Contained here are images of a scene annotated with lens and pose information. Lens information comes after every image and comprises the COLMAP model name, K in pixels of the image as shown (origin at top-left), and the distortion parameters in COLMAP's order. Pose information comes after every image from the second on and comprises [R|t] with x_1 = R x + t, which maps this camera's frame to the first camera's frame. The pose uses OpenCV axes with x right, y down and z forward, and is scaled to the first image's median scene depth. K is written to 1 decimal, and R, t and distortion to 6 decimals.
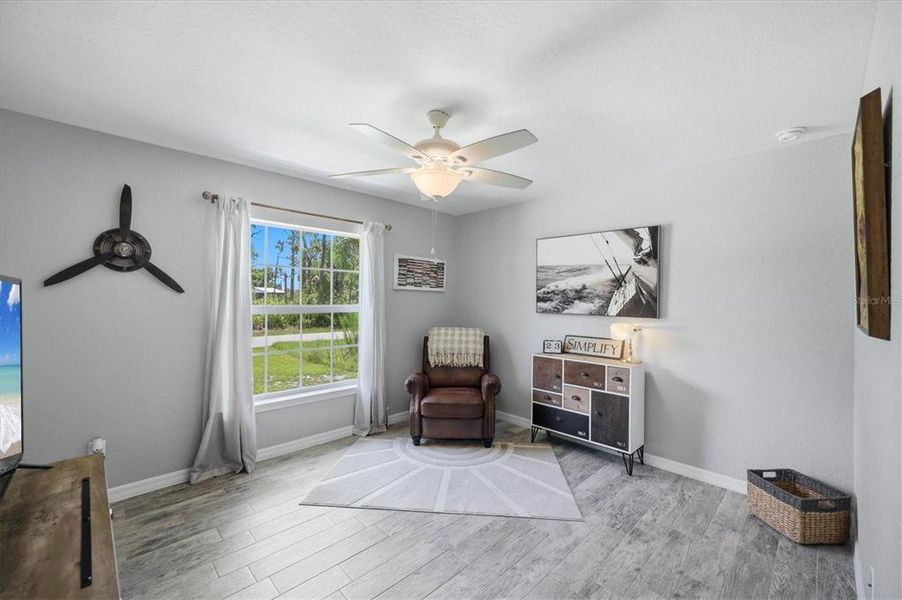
lens RADIAL K [[369.4, 0, 451.9], [0, 369.4, 302.2], [0, 0, 1]] dist [-0.001516, -0.000113]
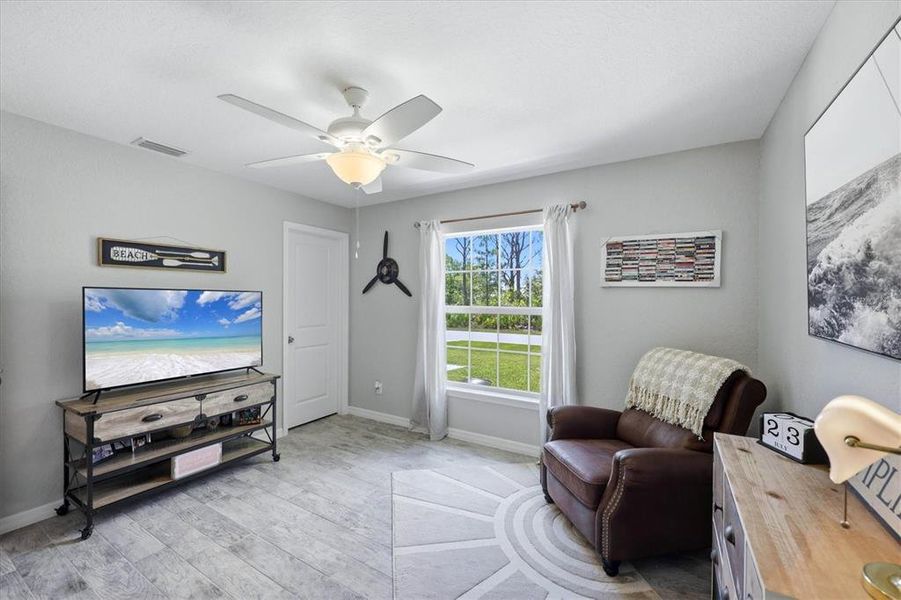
lens RADIAL K [[368.8, 0, 452.1], [0, 368.8, 298.7], [0, 0, 1]] dist [0.001190, 0.000076]
pose [[0.240588, -0.009844, -0.970578, 0.558145], [-0.009907, 0.999872, -0.012597, 0.000636], [0.970577, 0.012647, 0.240459, 0.630919]]
